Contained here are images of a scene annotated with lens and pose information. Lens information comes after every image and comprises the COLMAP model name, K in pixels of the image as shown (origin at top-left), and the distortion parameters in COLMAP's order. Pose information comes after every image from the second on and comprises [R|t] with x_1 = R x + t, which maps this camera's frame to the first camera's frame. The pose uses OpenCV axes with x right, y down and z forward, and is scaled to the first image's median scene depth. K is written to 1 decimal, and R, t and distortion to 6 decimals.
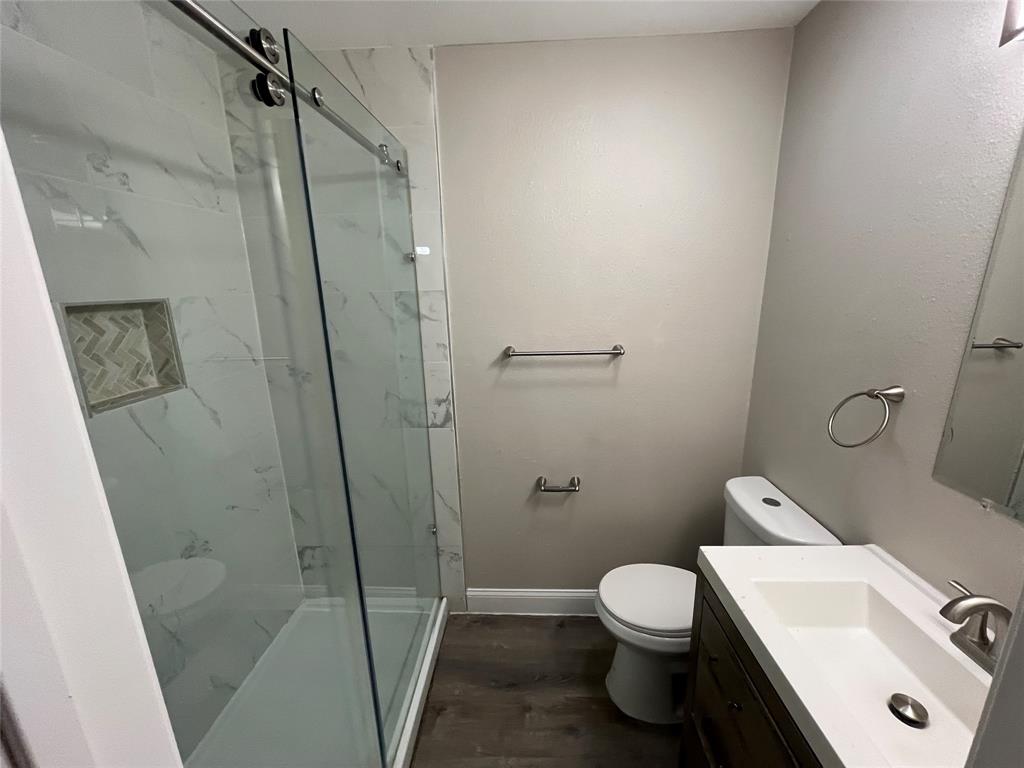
lens RADIAL K [[417.2, 0, 513.0], [0, 417.2, 383.2], [0, 0, 1]] dist [-0.000767, 0.000155]
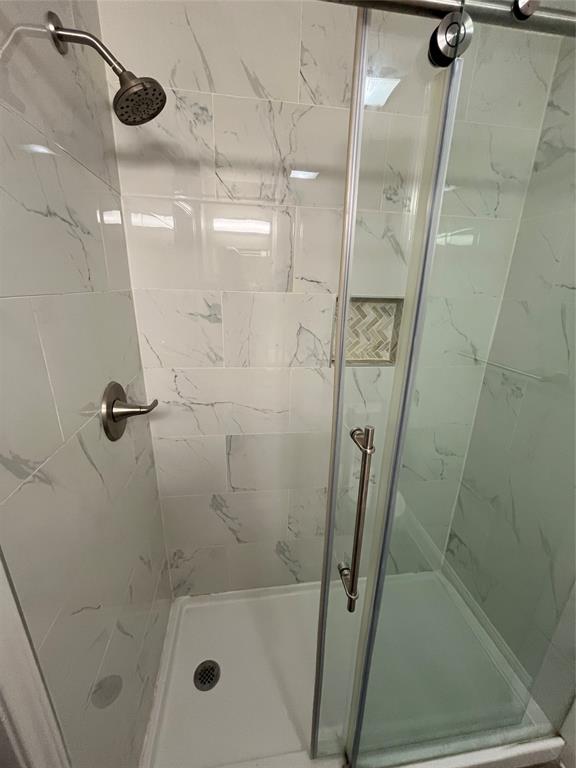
lens RADIAL K [[312.9, 0, 288.2], [0, 312.9, 385.2], [0, 0, 1]] dist [-0.000767, 0.000155]
pose [[0.182926, 0.323556, -0.928359, 0.078657], [-0.263672, 0.925843, 0.270724, -0.110486], [0.947109, 0.195260, 0.254674, 0.444885]]
